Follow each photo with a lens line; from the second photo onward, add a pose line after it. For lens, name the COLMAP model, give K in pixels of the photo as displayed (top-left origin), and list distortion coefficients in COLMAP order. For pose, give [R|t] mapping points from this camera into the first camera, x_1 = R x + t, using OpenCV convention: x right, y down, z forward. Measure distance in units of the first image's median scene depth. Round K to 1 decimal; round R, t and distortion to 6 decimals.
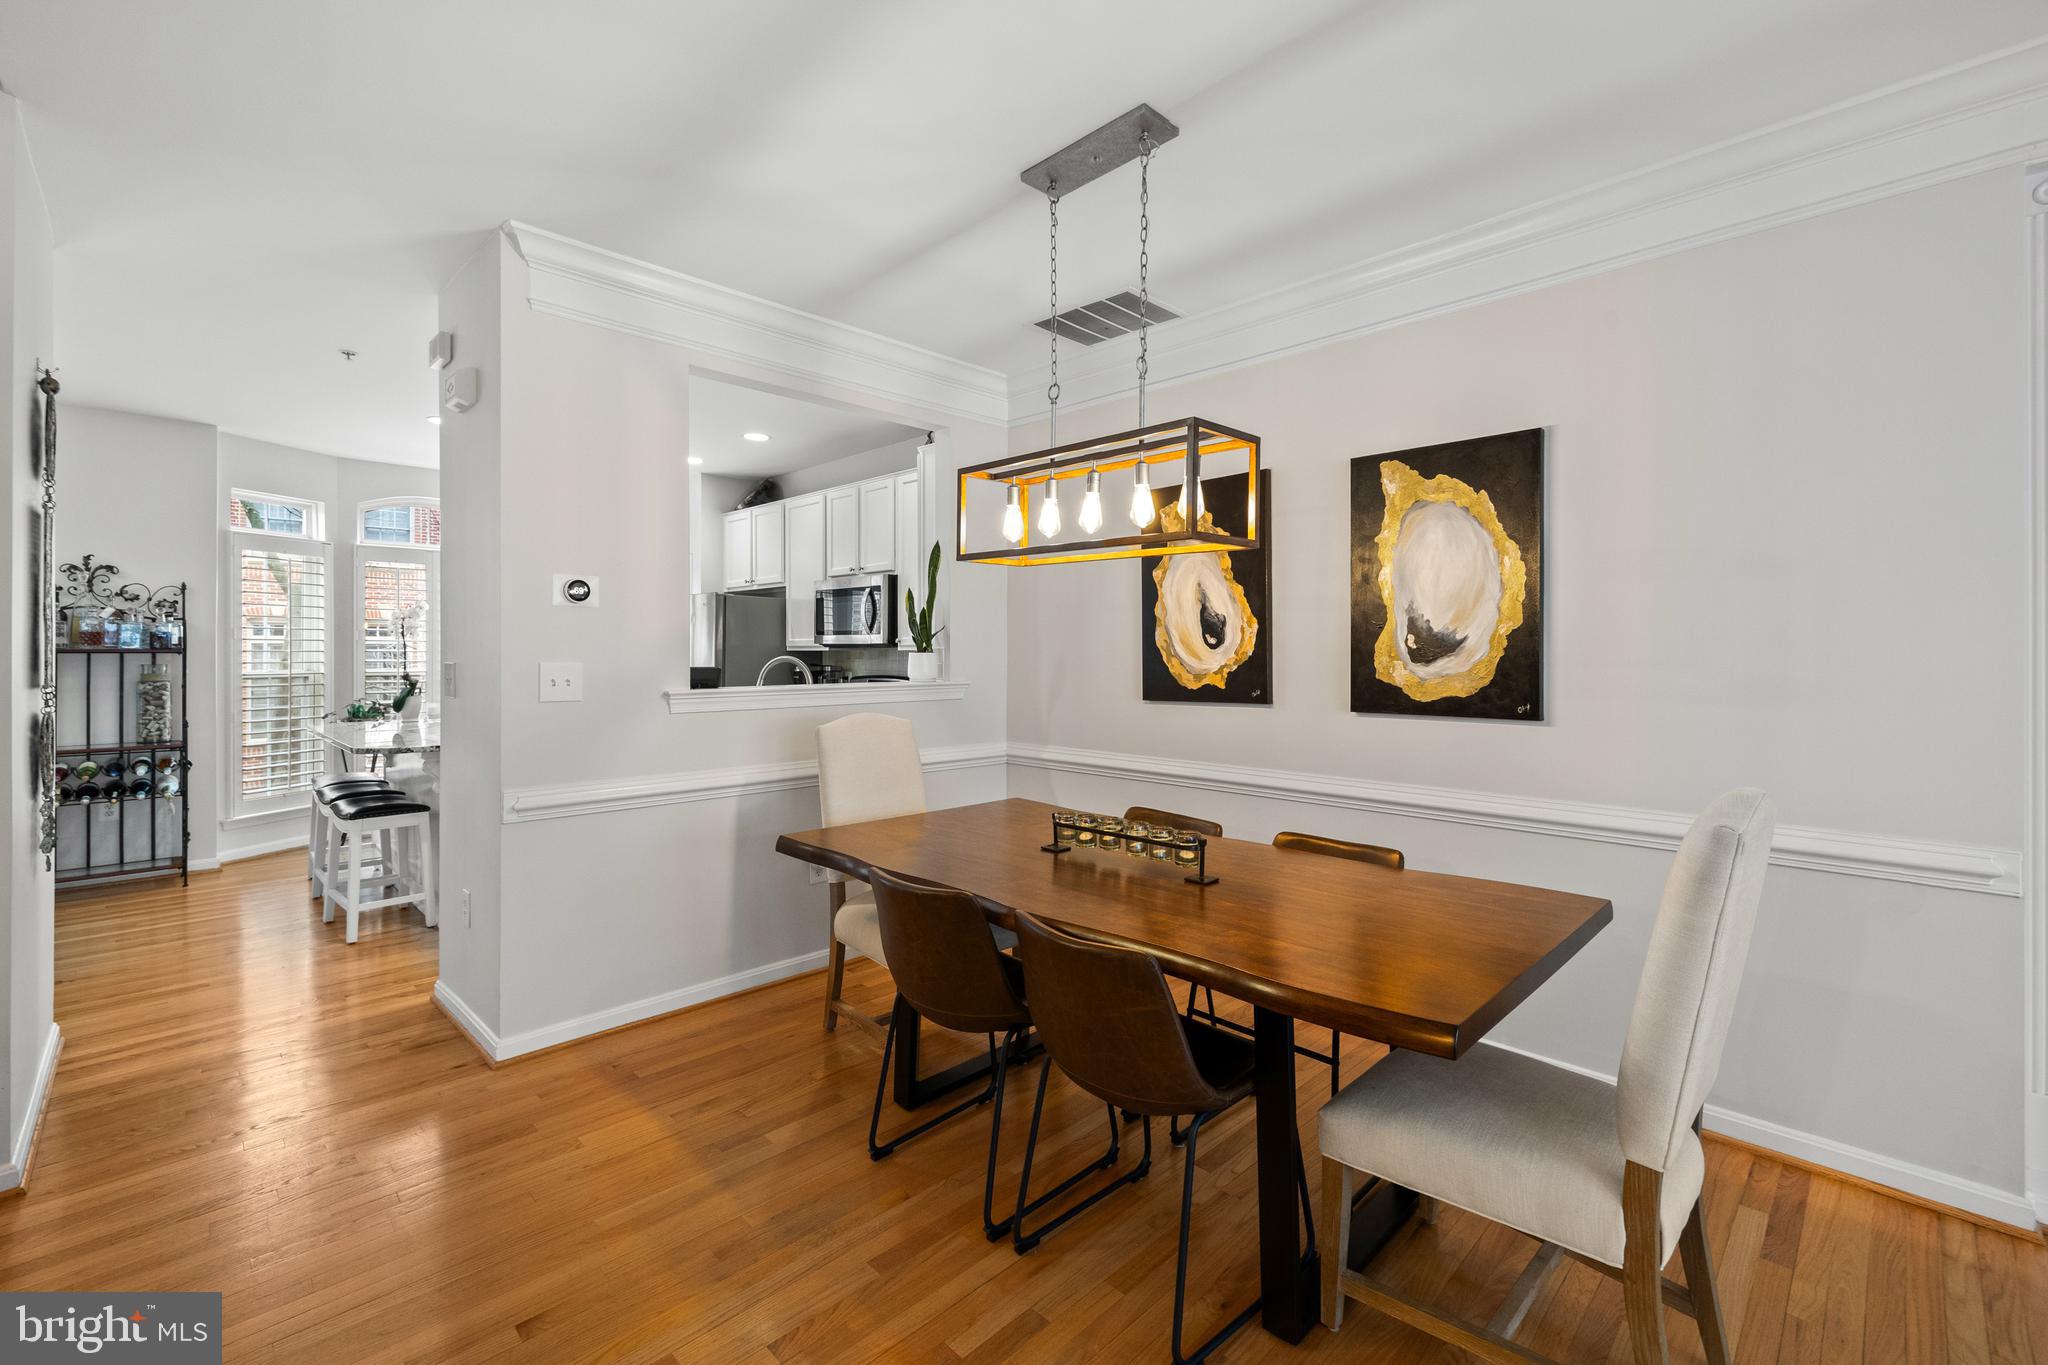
lens RADIAL K [[877.9, 0, 1022.5], [0, 877.9, 659.9], [0, 0, 1]] dist [-0.000553, -0.000394]
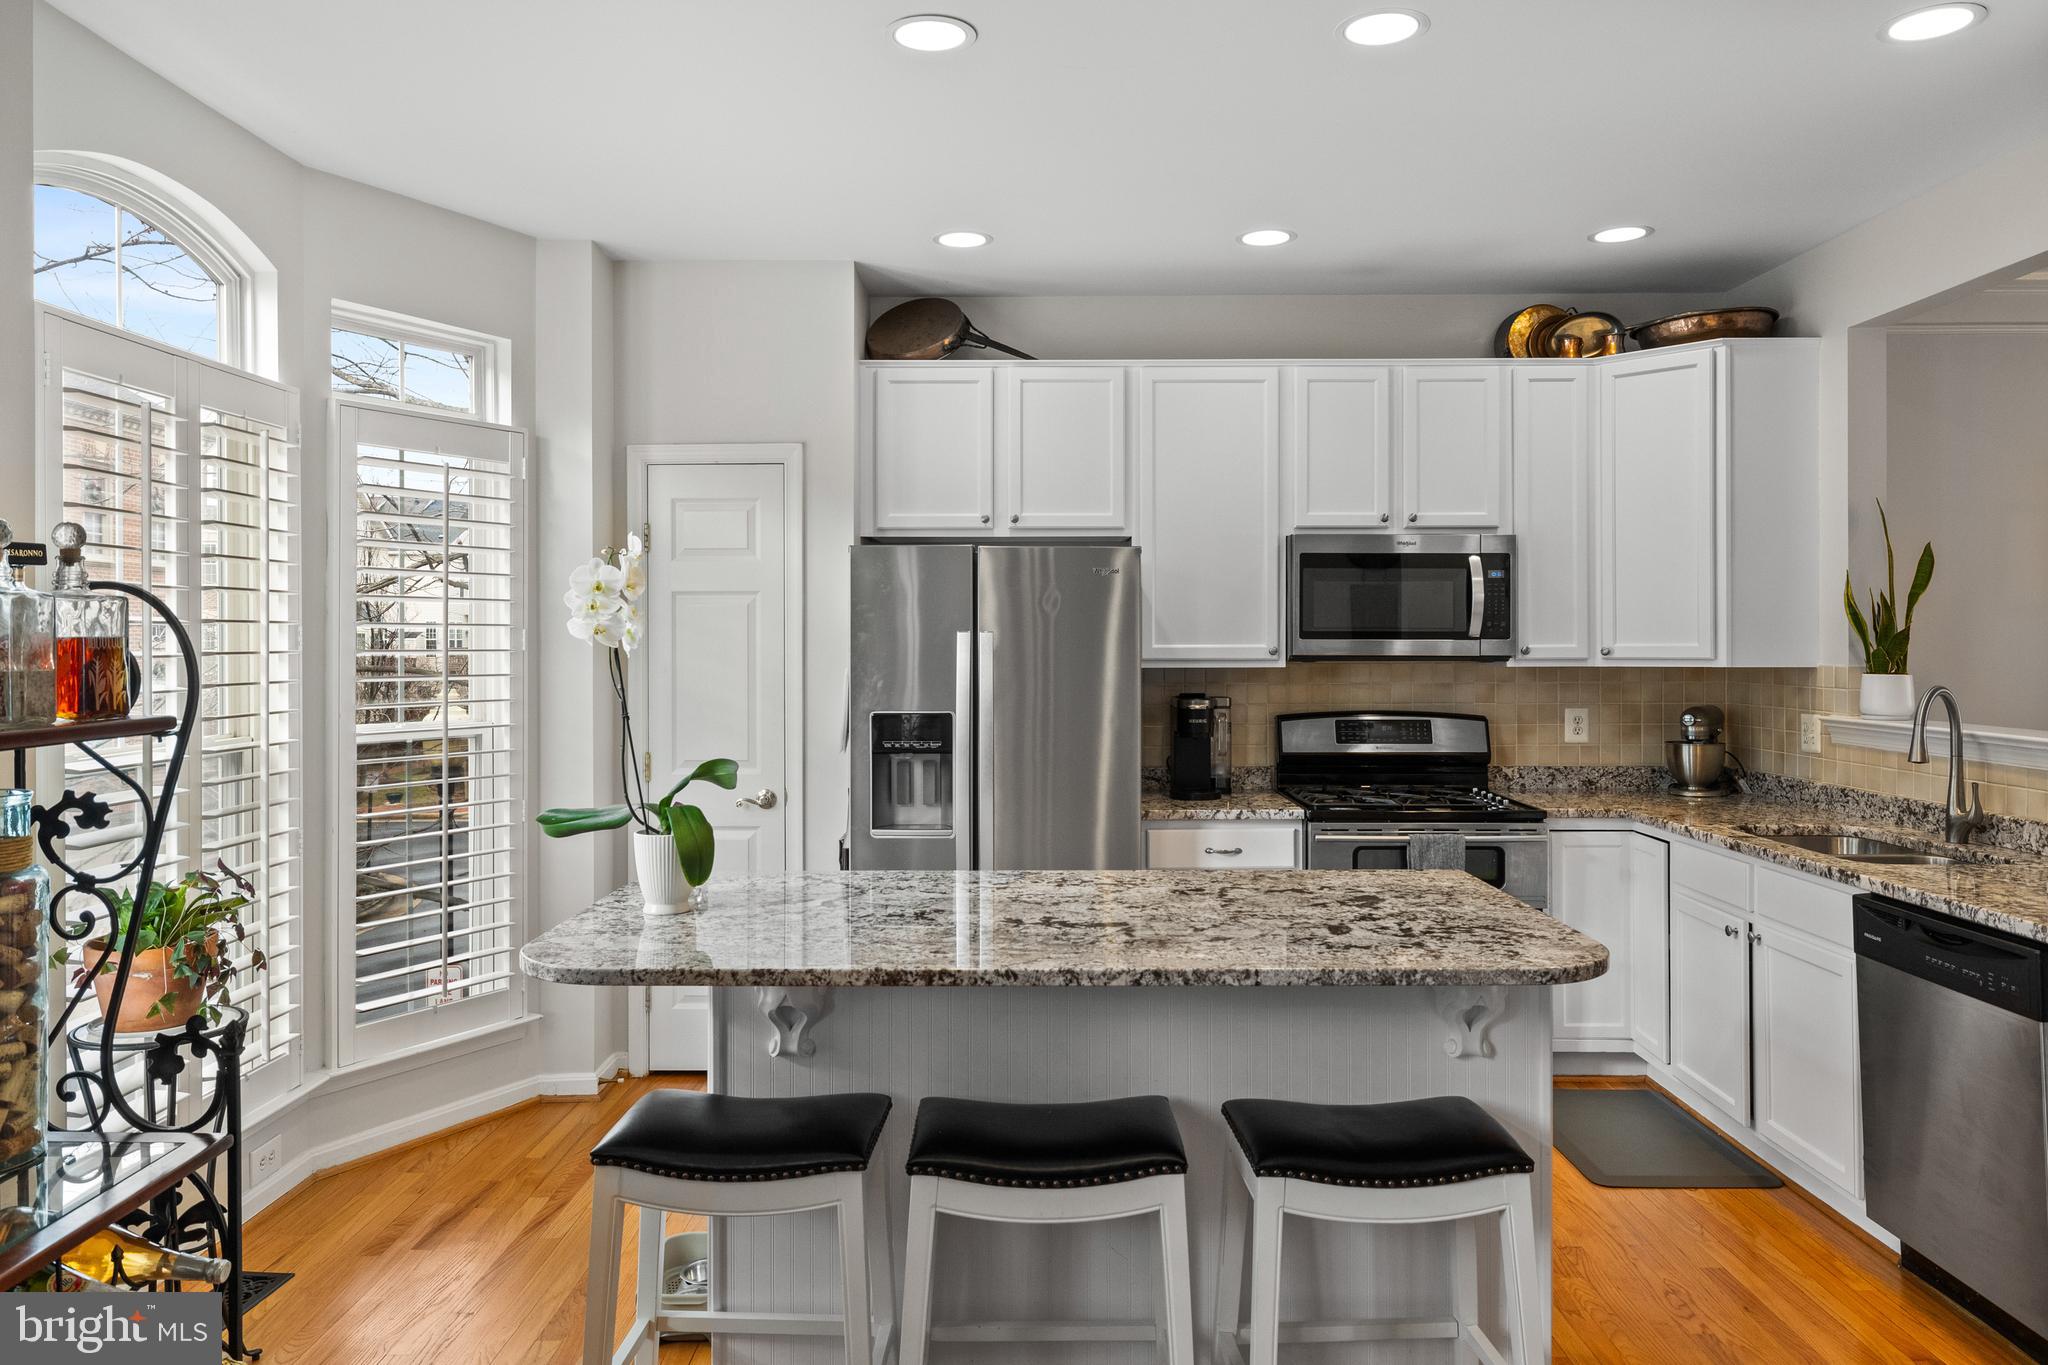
lens RADIAL K [[1422.5, 0, 1007.8], [0, 1422.5, 639.8], [0, 0, 1]] dist [0.001125, 0.003724]
pose [[0.706994, -0.005759, 0.707196, -1.492747], [0.009209, 0.999957, -0.001063, -0.044422], [-0.707160, 0.007264, 0.707016, 0.832045]]
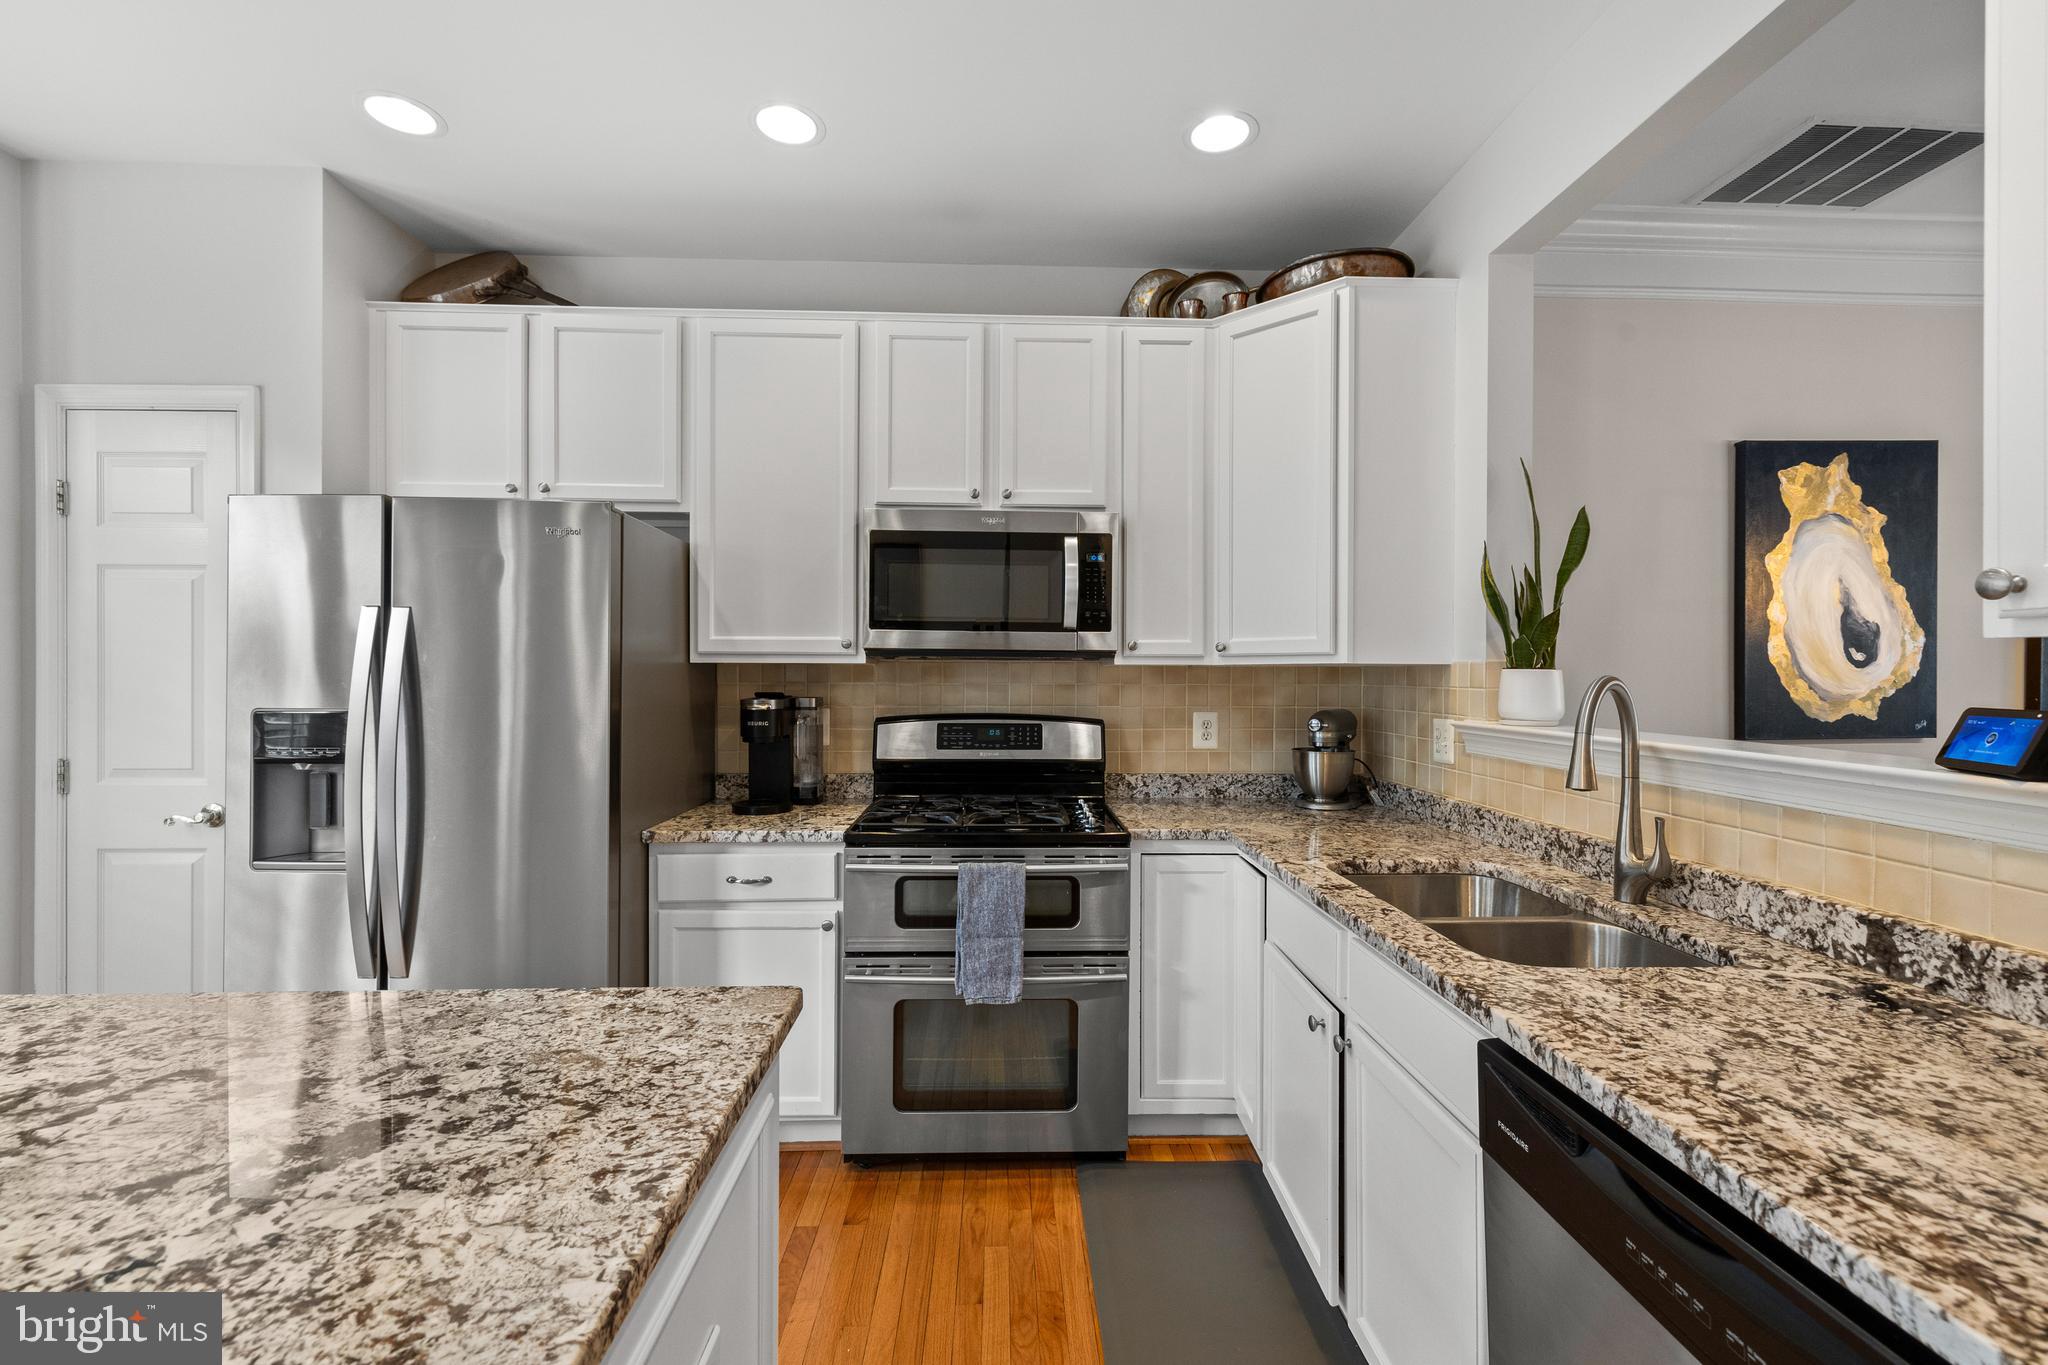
lens RADIAL K [[877.9, 0, 1029.1], [0, 877.9, 679.4], [0, 0, 1]] dist [-0.000553, -0.000394]
pose [[0.675114, -0.004054, 0.737702, -0.803984], [0.001931, 0.999991, 0.003728, -0.006326], [-0.737711, -0.001092, 0.675116, 1.002644]]
